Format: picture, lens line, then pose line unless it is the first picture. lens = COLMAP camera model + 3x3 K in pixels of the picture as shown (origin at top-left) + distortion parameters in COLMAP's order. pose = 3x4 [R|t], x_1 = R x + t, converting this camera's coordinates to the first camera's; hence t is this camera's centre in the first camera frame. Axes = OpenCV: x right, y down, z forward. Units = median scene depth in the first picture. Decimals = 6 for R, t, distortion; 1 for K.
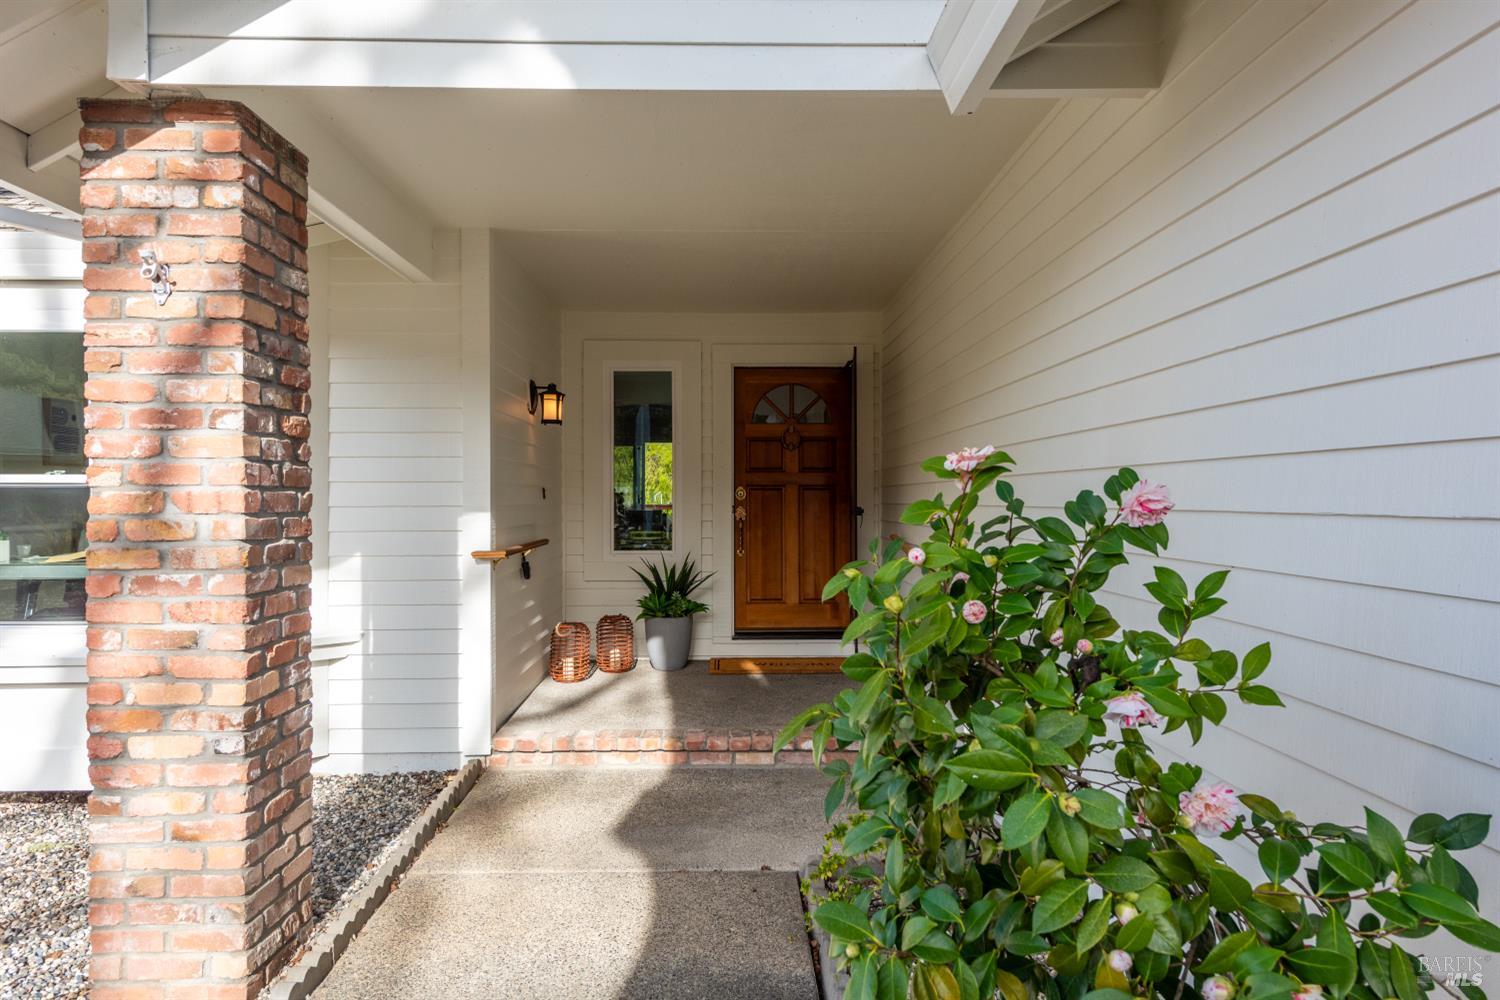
lens RADIAL K [[1013.5, 0, 750.0], [0, 1013.5, 500.0], [0, 0, 1]] dist [0.005353, 0.000479]
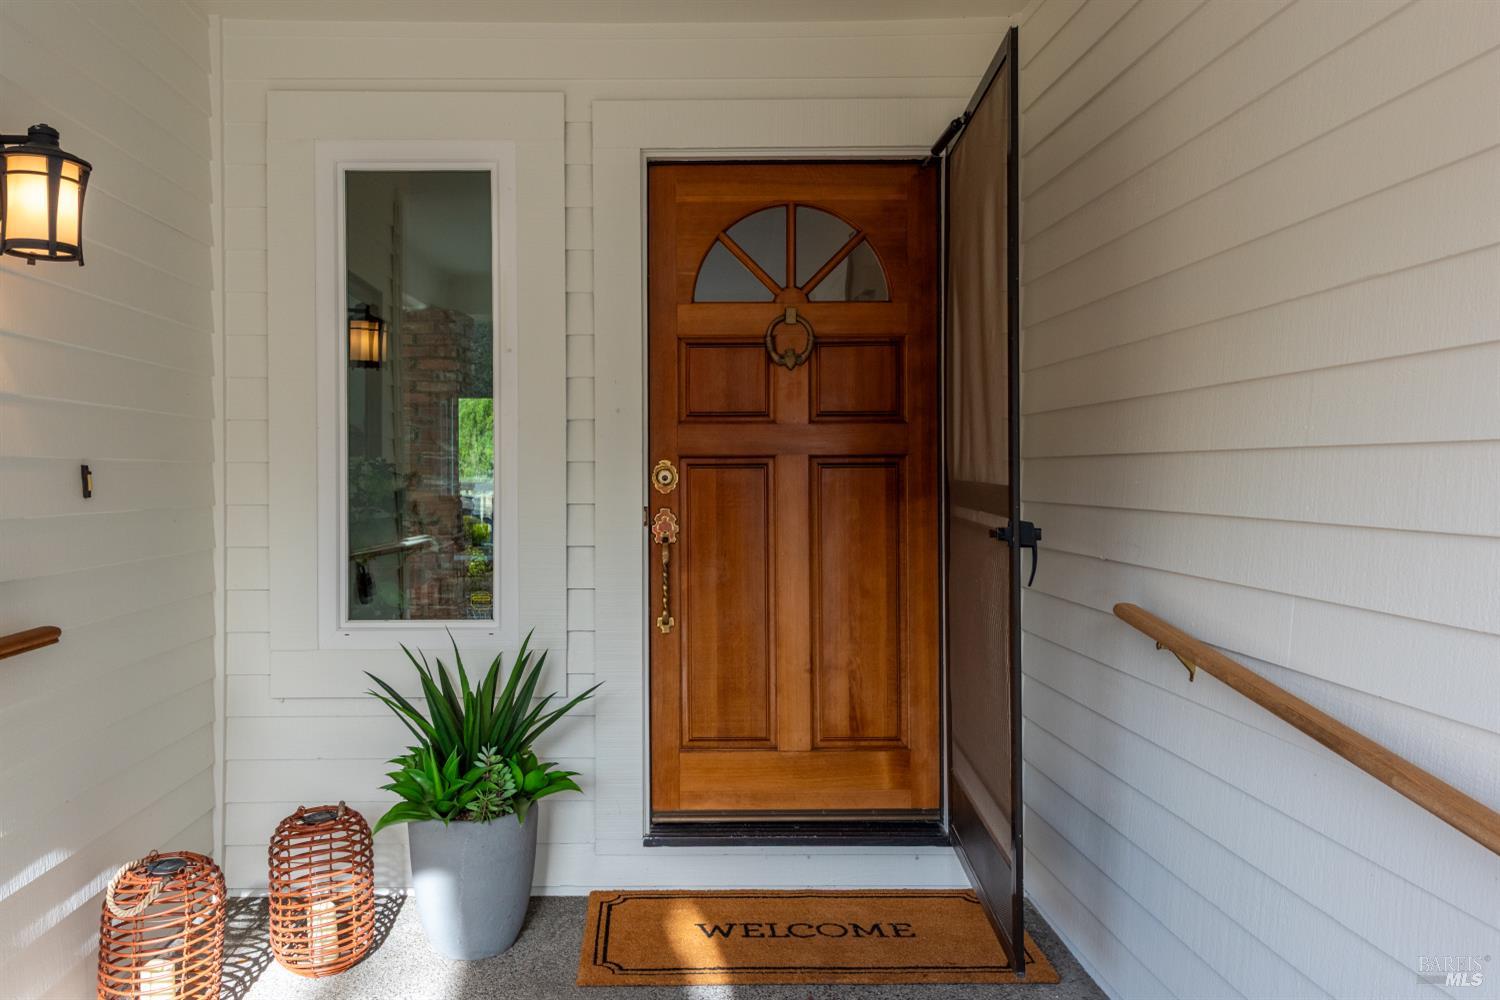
lens RADIAL K [[1013.5, 0, 750.0], [0, 1013.5, 500.0], [0, 0, 1]] dist [0.005353, 0.000479]
pose [[0.997425, -0.002966, 0.071661, -0.004475], [0.000570, 0.999441, 0.033436, -0.010473], [-0.071720, -0.033310, 0.996868, 0.599778]]
